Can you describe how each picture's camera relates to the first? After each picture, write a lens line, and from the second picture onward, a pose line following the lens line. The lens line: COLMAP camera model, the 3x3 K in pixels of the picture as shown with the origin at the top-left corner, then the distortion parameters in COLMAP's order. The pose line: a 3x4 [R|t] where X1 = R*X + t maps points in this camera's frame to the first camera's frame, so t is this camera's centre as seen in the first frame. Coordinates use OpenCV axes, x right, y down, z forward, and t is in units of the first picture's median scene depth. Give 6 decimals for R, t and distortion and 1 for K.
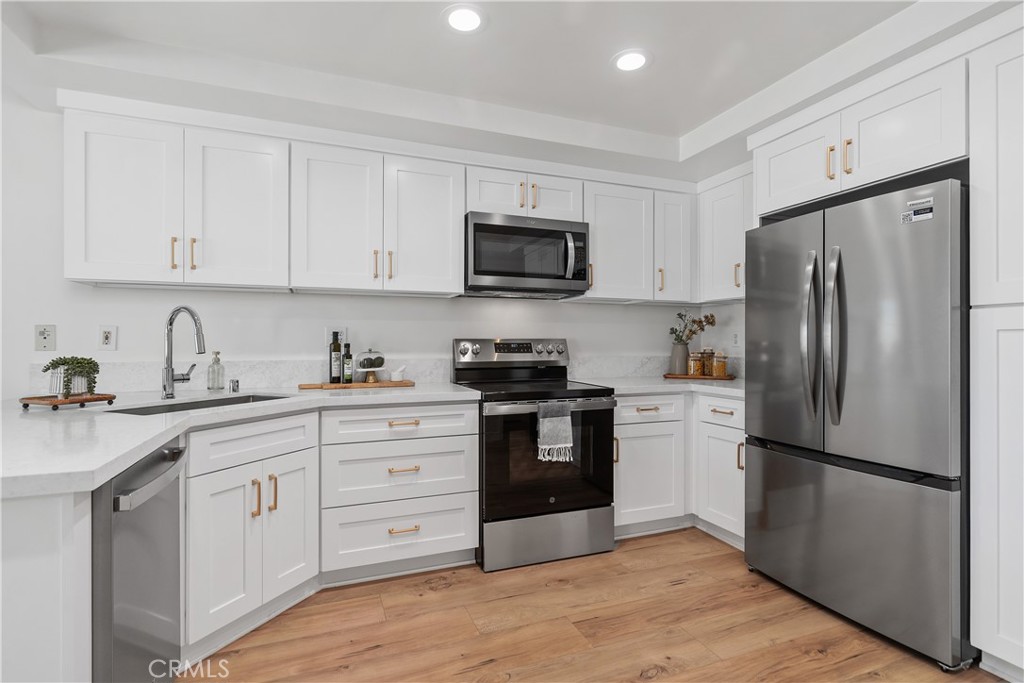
lens RADIAL K [[507.5, 0, 516.0], [0, 507.5, 342.4], [0, 0, 1]] dist [-0.003126, -0.000737]
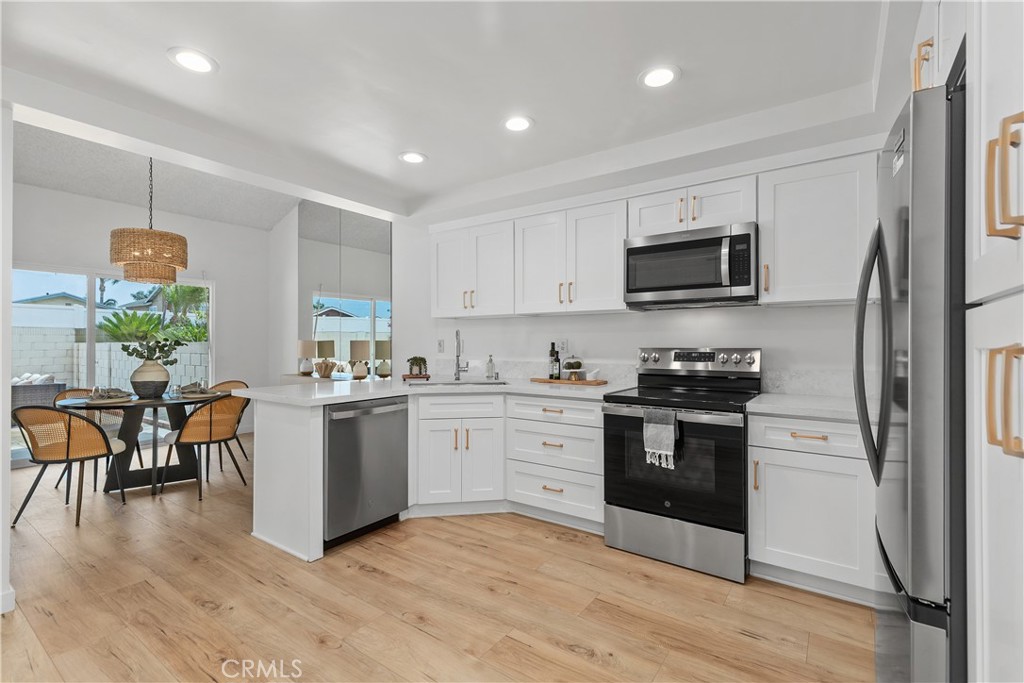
lens RADIAL K [[469.3, 0, 502.4], [0, 469.3, 342.4], [0, 0, 1]] dist [-0.000281, 0.000771]
pose [[0.529392, -0.000693, -0.848377, 0.710324], [-0.002154, 0.999995, -0.002161, -0.019042], [0.848375, 0.002972, 0.529388, 0.200699]]
